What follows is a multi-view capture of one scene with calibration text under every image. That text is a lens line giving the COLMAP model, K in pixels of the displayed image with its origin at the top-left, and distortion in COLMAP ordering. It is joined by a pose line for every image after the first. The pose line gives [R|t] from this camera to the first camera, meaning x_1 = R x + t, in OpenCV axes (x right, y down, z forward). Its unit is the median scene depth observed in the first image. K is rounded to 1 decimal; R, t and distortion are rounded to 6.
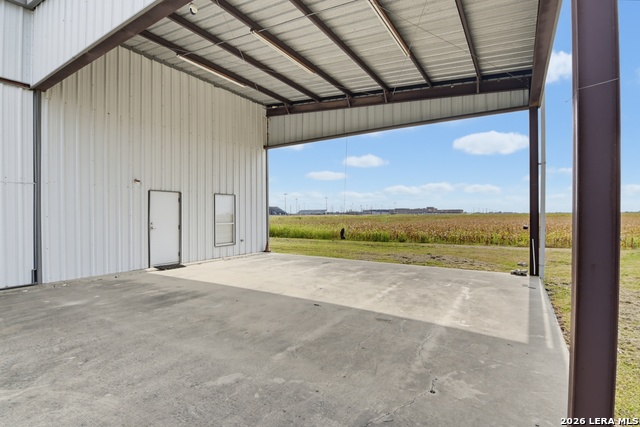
lens RADIAL K [[313.8, 0, 320.0], [0, 313.8, 213.5], [0, 0, 1]] dist [-0.003017, -0.000822]
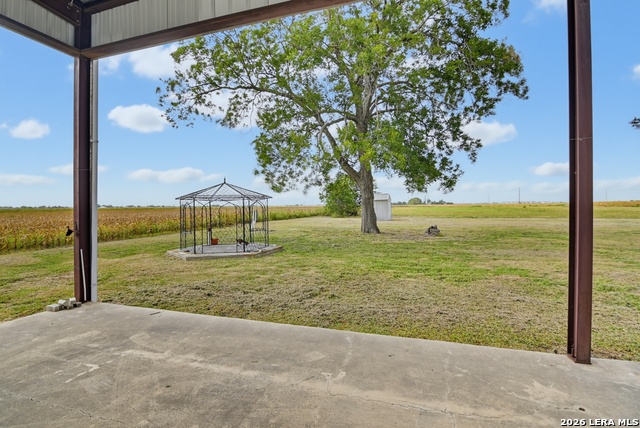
lens RADIAL K [[325.5, 0, 320.0], [0, 325.5, 214.0], [0, 0, 1]] dist [-0.026535, -0.000528]
pose [[-0.265794, -0.015313, 0.963908, -0.227573], [0.008705, 0.999795, 0.018283, 0.008863], [-0.963991, 0.013250, -0.265606, 1.584587]]
